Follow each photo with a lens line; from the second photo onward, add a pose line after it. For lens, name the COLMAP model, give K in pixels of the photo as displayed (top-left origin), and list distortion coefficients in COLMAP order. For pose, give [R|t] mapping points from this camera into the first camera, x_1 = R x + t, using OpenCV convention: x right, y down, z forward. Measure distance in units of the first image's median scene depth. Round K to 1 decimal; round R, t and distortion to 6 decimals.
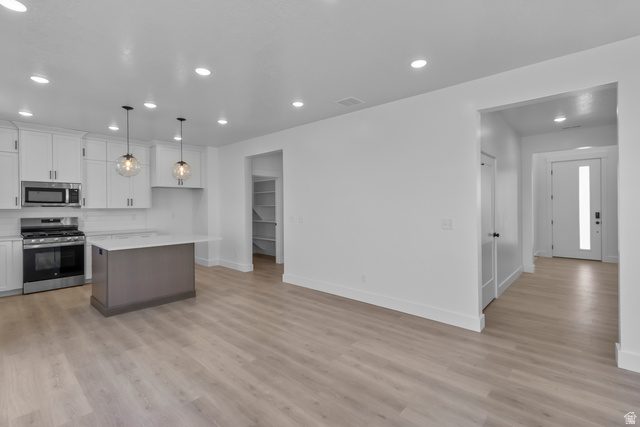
lens RADIAL K [[294.9, 0, 319.7], [0, 294.9, 207.0], [0, 0, 1]] dist [0.002073, 0.000125]
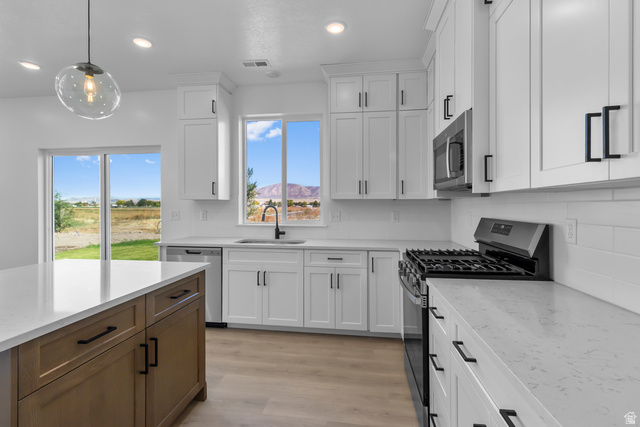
lens RADIAL K [[294.9, 0, 319.7], [0, 294.9, 207.0], [0, 0, 1]] dist [0.002073, 0.000125]
pose [[-0.825336, 0.005741, -0.564613, -0.673539], [0.004512, 0.999983, 0.003573, 0.024059], [0.564624, 0.000402, -0.825348, 1.512317]]
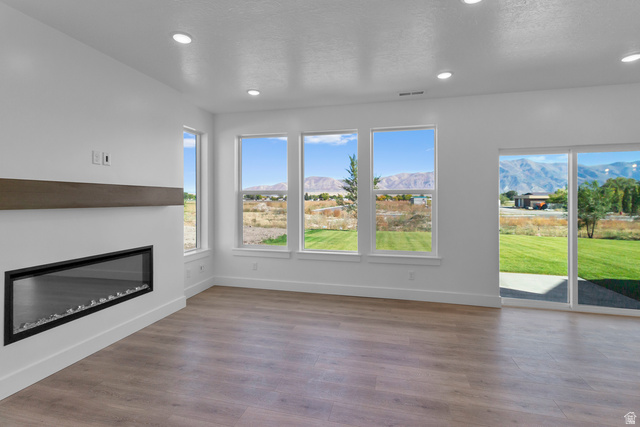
lens RADIAL K [[299.4, 0, 321.2], [0, 299.4, 198.6], [0, 0, 1]] dist [0.001498, 0.000117]
pose [[-0.880999, 0.003351, -0.473106, 0.454904], [0.005586, 0.999979, -0.003319, -0.004435], [0.473085, -0.005566, -0.880999, 0.740485]]
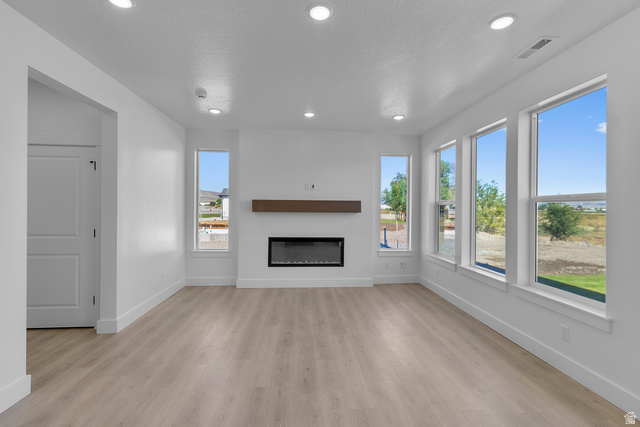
lens RADIAL K [[294.9, 0, 319.7], [0, 294.9, 207.0], [0, 0, 1]] dist [0.002073, 0.000125]
pose [[-0.722342, 0.005580, 0.691514, -0.319747], [-0.002080, 0.999945, -0.010241, -0.001152], [-0.691533, -0.008836, -0.722291, 0.787885]]
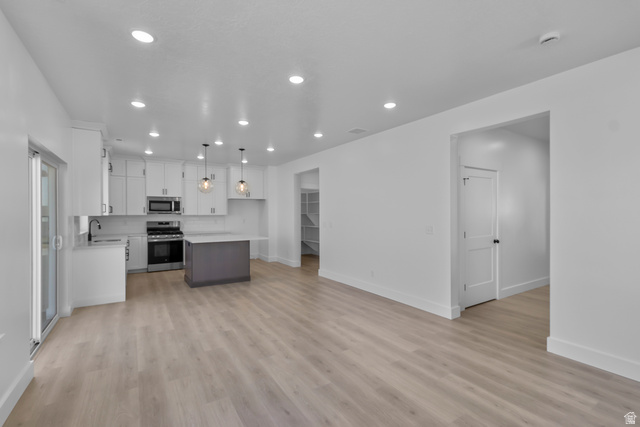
lens RADIAL K [[291.0, 0, 318.8], [0, 291.0, 216.2], [0, 0, 1]] dist [0.001631, 0.000304]
pose [[0.964239, 0.006763, -0.264946, 0.253797], [-0.005152, 0.999964, 0.006774, -0.001822], [0.264983, -0.005167, 0.964239, -0.218230]]
